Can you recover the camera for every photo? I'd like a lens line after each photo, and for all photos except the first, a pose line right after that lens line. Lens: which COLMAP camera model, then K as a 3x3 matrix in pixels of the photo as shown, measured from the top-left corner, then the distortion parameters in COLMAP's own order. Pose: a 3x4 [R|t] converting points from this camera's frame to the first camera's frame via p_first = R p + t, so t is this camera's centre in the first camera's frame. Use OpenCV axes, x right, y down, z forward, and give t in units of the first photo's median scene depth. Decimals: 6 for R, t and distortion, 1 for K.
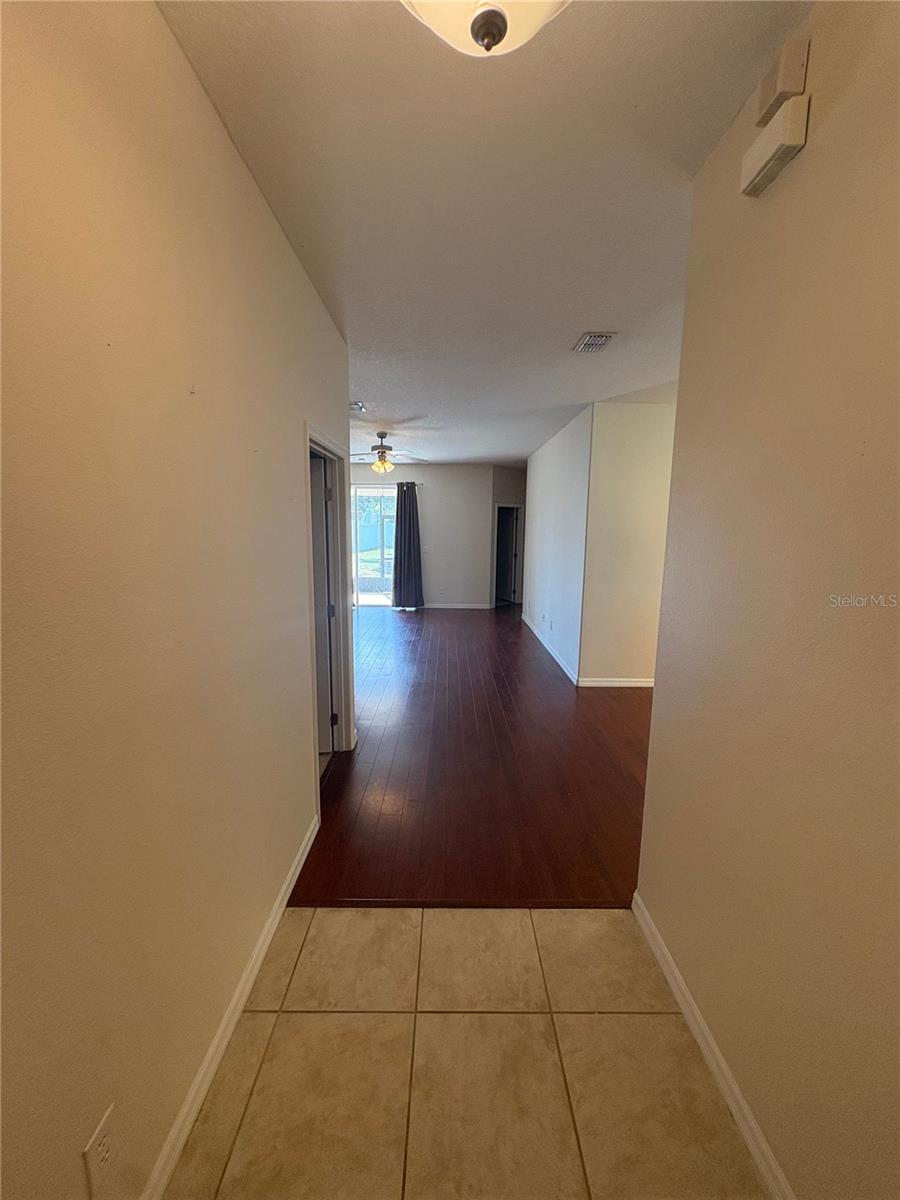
lens RADIAL K [[485.3, 0, 450.0], [0, 485.3, 600.0], [0, 0, 1]] dist [-0.000452, -0.000104]
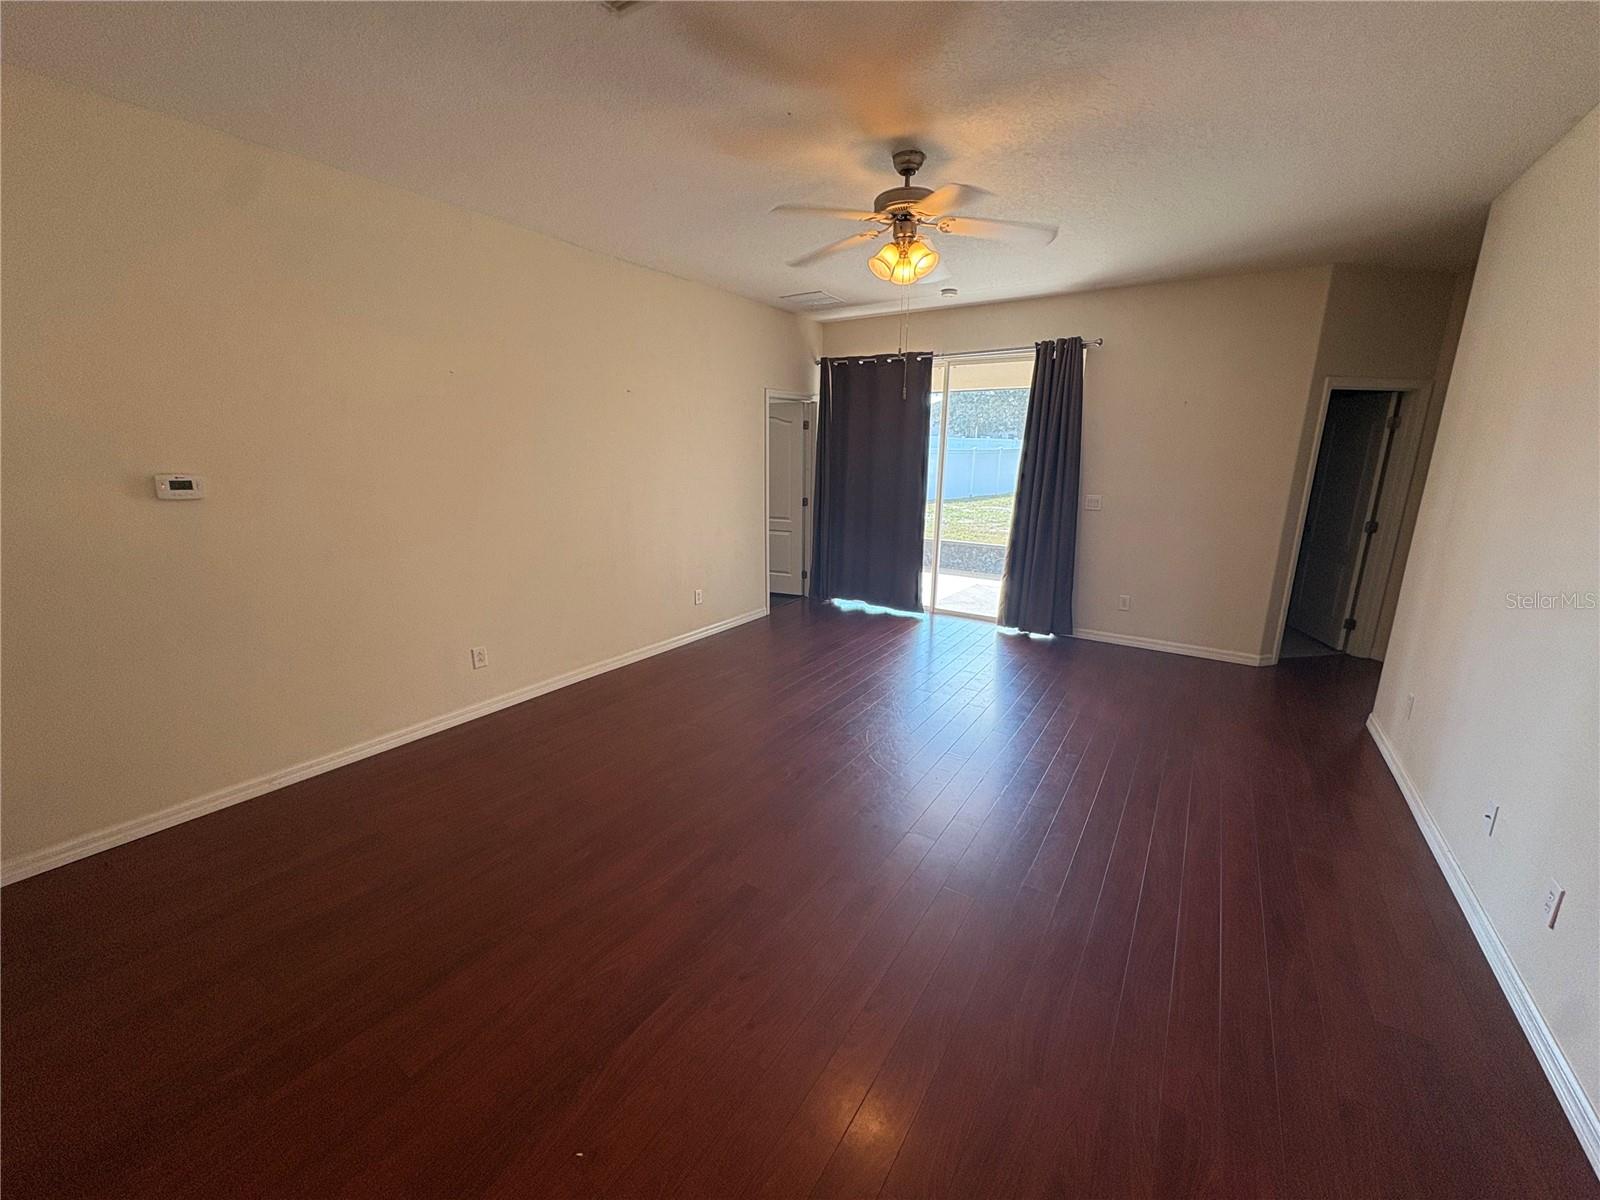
lens RADIAL K [[633.1, 0, 800.0], [0, 633.1, 600.0], [0, 0, 1]] dist [0.000079, -0.000375]
pose [[0.833585, 0.124713, -0.538129, 0.043471], [-0.081181, 0.991261, 0.103975, -0.057095], [0.546393, -0.042986, 0.836425, 0.399708]]
